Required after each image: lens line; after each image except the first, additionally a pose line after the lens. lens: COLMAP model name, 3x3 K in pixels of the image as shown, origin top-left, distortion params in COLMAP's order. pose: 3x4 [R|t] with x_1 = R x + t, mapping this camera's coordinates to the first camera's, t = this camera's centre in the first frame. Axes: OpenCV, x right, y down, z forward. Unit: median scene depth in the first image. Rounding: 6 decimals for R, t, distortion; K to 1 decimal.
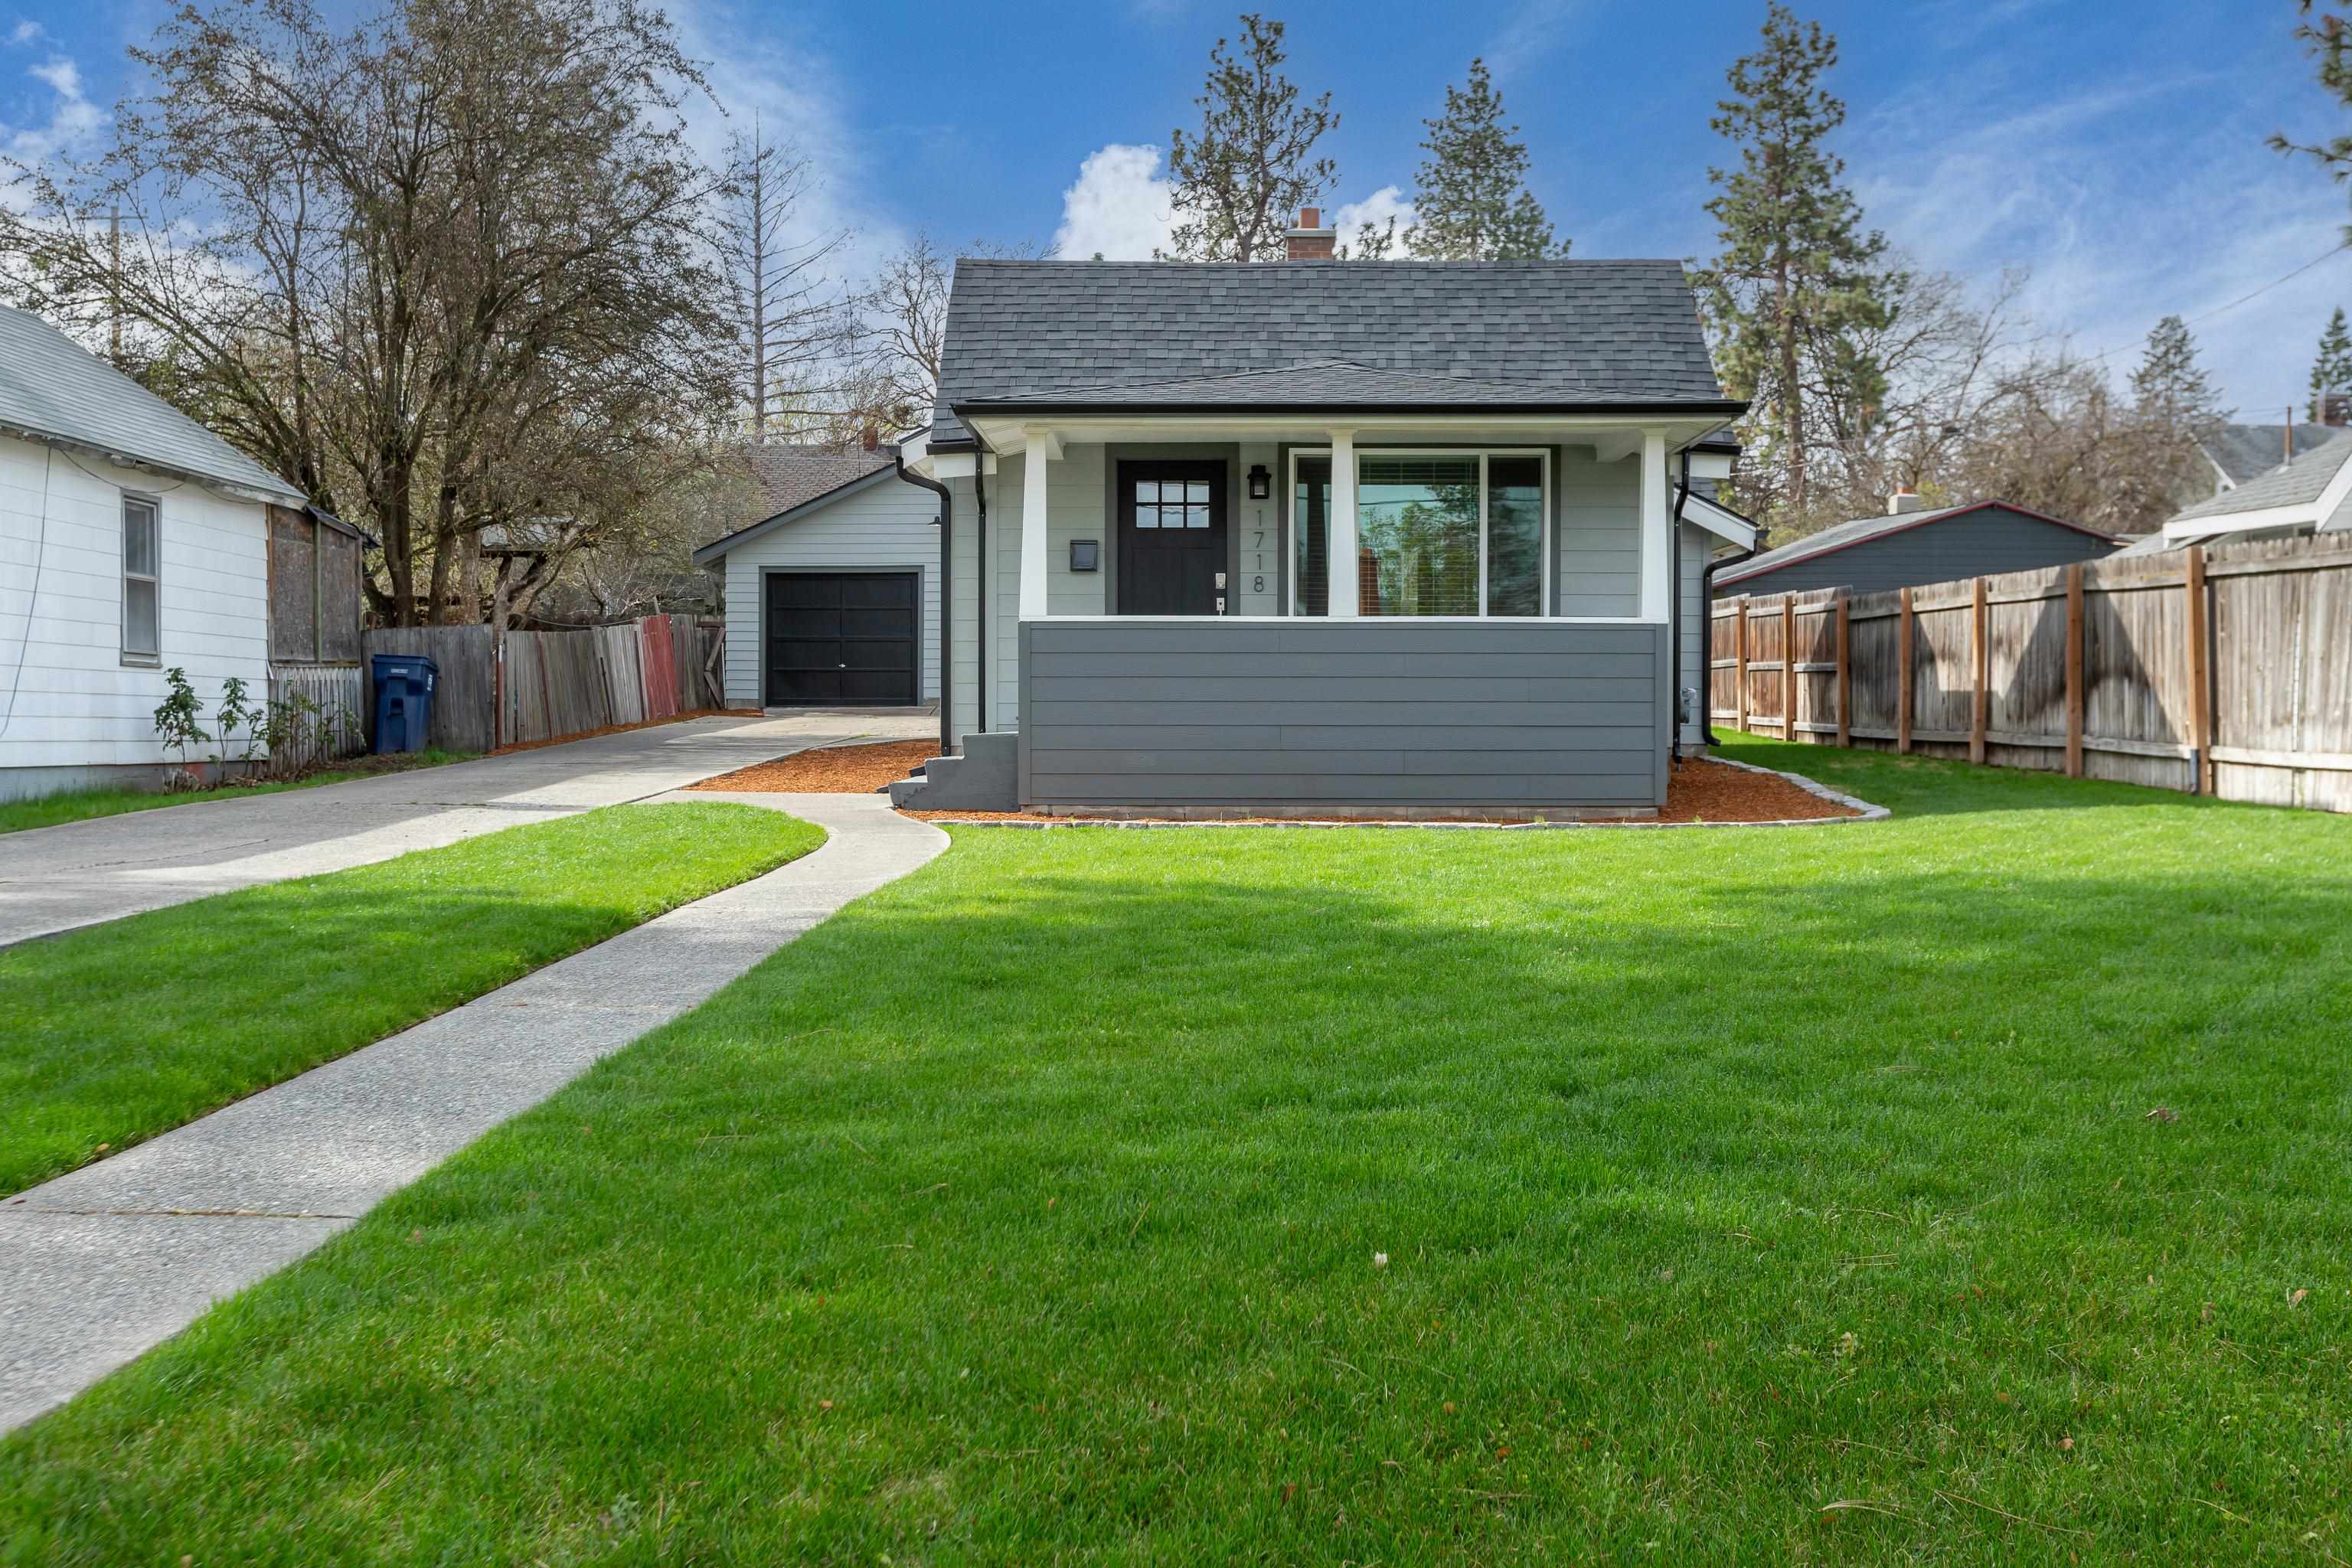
lens RADIAL K [[2304.7, 0, 1162.4], [0, 2304.7, 779.4], [0, 0, 1]] dist [0.000161, -0.008809]
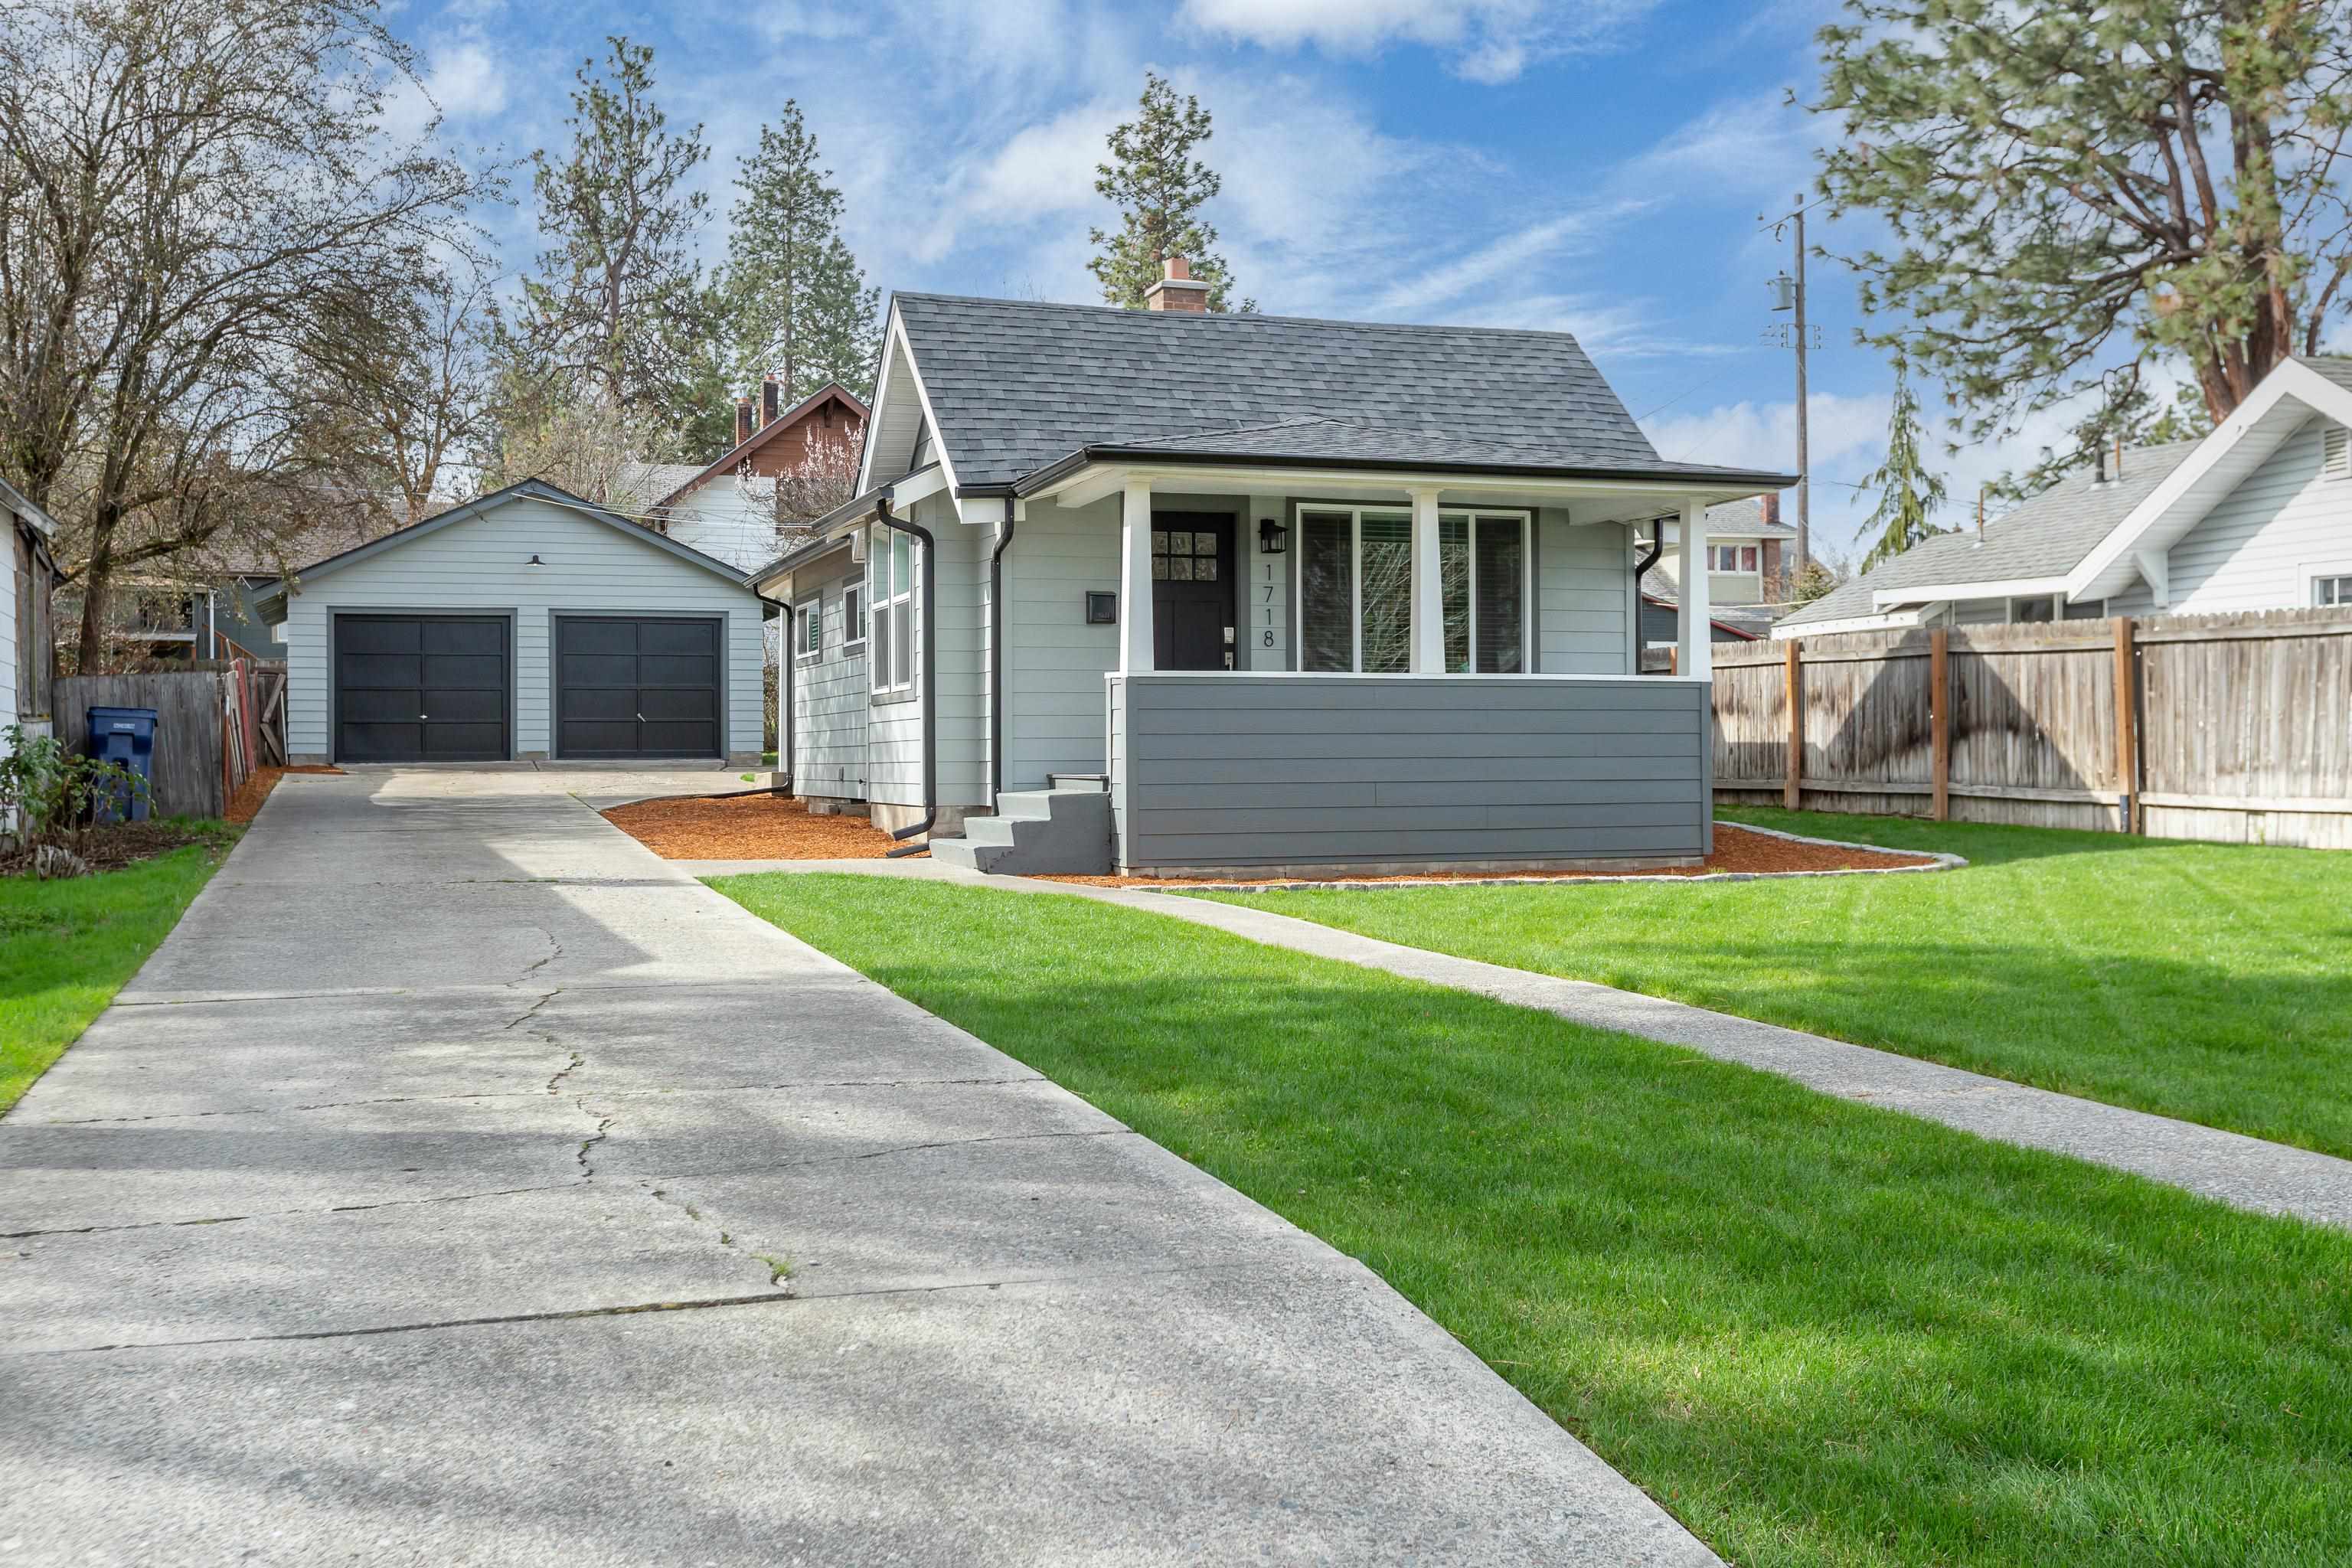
lens RADIAL K [[2330.4, 0, 1154.1], [0, 2330.4, 788.2], [0, 0, 1]] dist [-0.010601, -0.004215]
pose [[0.942485, -0.010928, 0.334069, -0.272126], [0.016347, 0.999776, -0.013416, -0.006360], [-0.333848, 0.018105, 0.942453, 0.058861]]
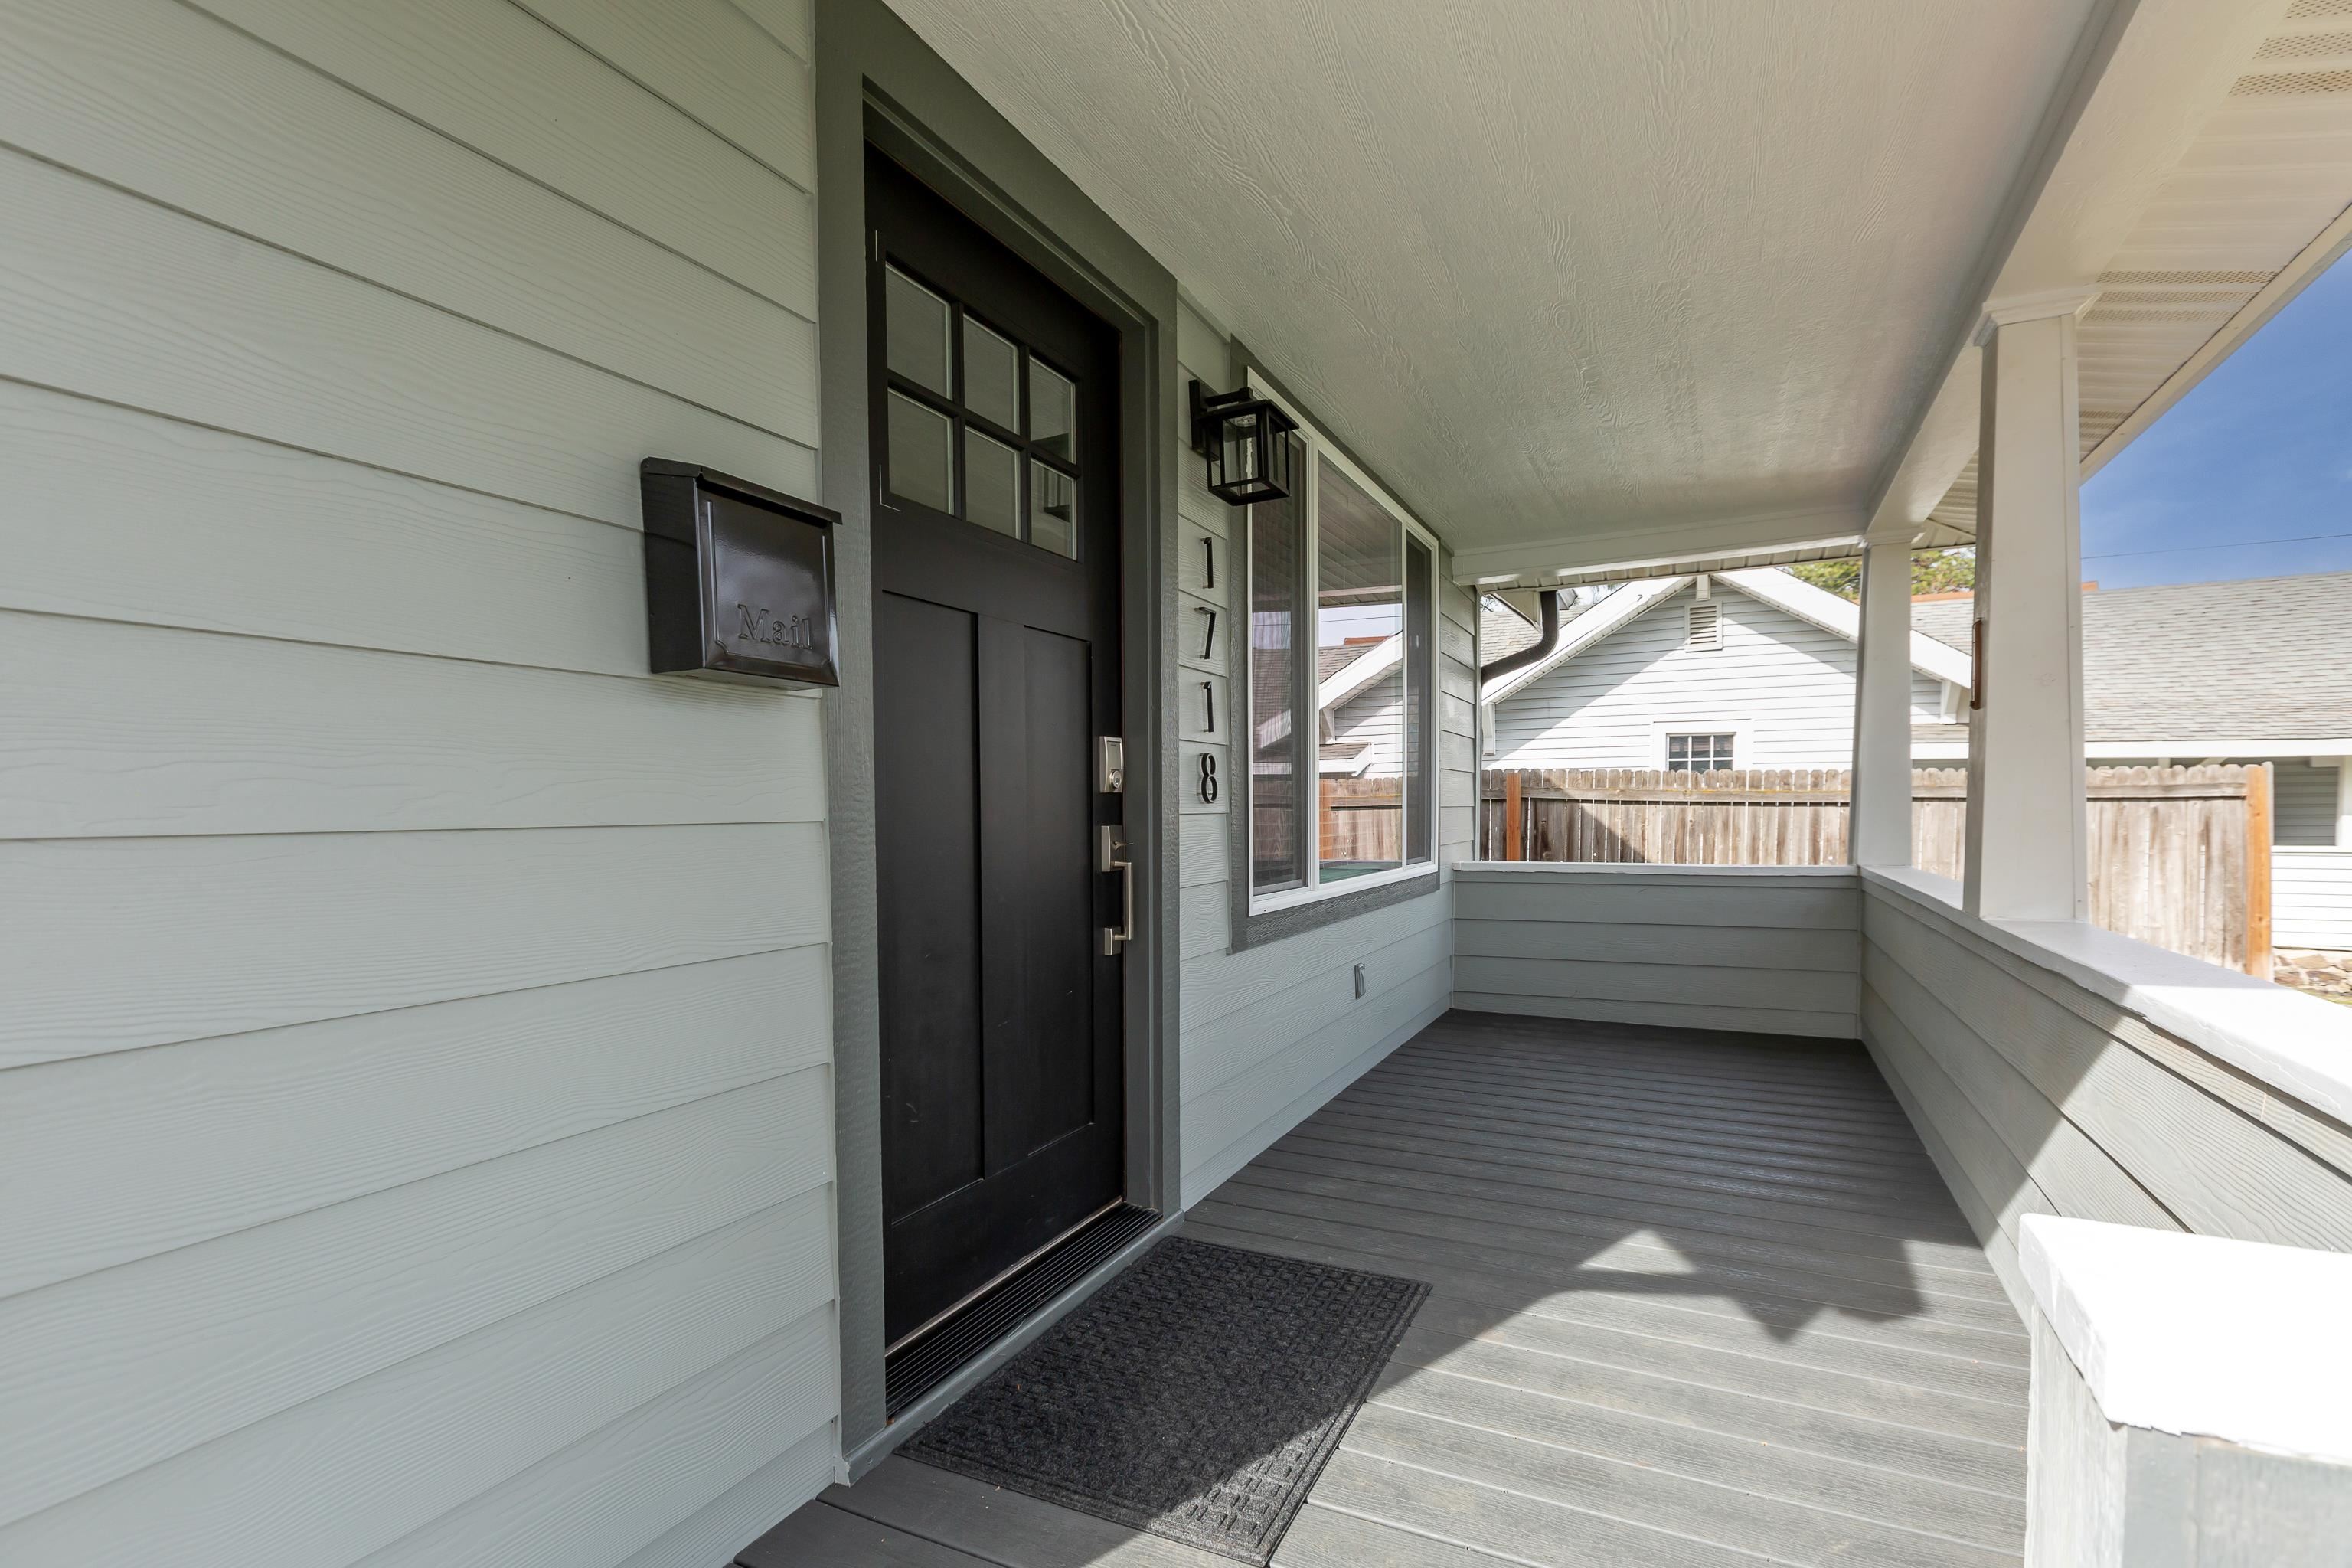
lens RADIAL K [[1076.9, 0, 1224.8], [0, 1076.9, 834.7], [0, 0, 1]] dist [-0.000224, -0.000002]
pose [[0.405420, -0.029332, 0.913660, -0.069729], [0.036982, 0.999193, 0.015667, -0.063695], [-0.913382, 0.027437, 0.406177, 0.753032]]
